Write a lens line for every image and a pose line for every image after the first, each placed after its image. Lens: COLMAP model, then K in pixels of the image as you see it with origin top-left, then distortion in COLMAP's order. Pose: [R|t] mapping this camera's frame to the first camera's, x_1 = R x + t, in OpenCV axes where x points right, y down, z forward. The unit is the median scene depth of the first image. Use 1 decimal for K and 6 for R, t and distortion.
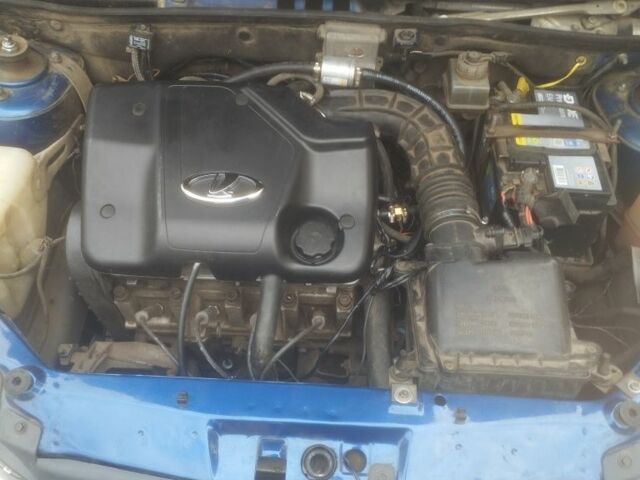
lens RADIAL K [[679.4, 0, 320.0], [0, 679.4, 240.0], [0, 0, 1]] dist [0.035696, -0.015366]
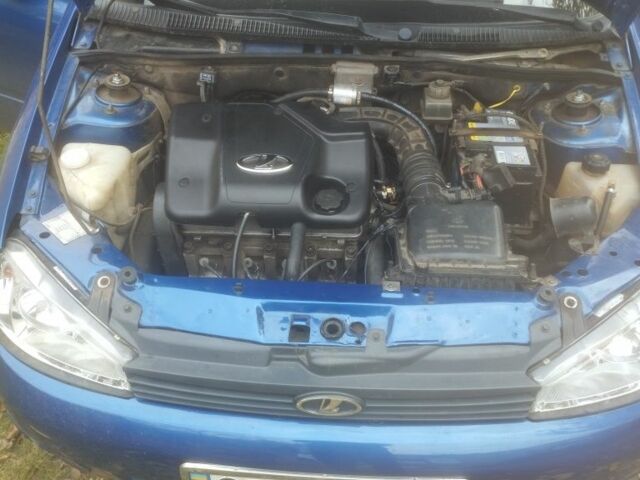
lens RADIAL K [[679.4, 0, 320.0], [0, 679.4, 240.0], [0, 0, 1]] dist [0.035696, -0.015366]
pose [[0.999798, -0.004076, -0.019692, 0.000846], [0.000471, 0.983720, -0.179710, 0.317002], [0.020104, 0.179664, 0.983522, -0.358553]]
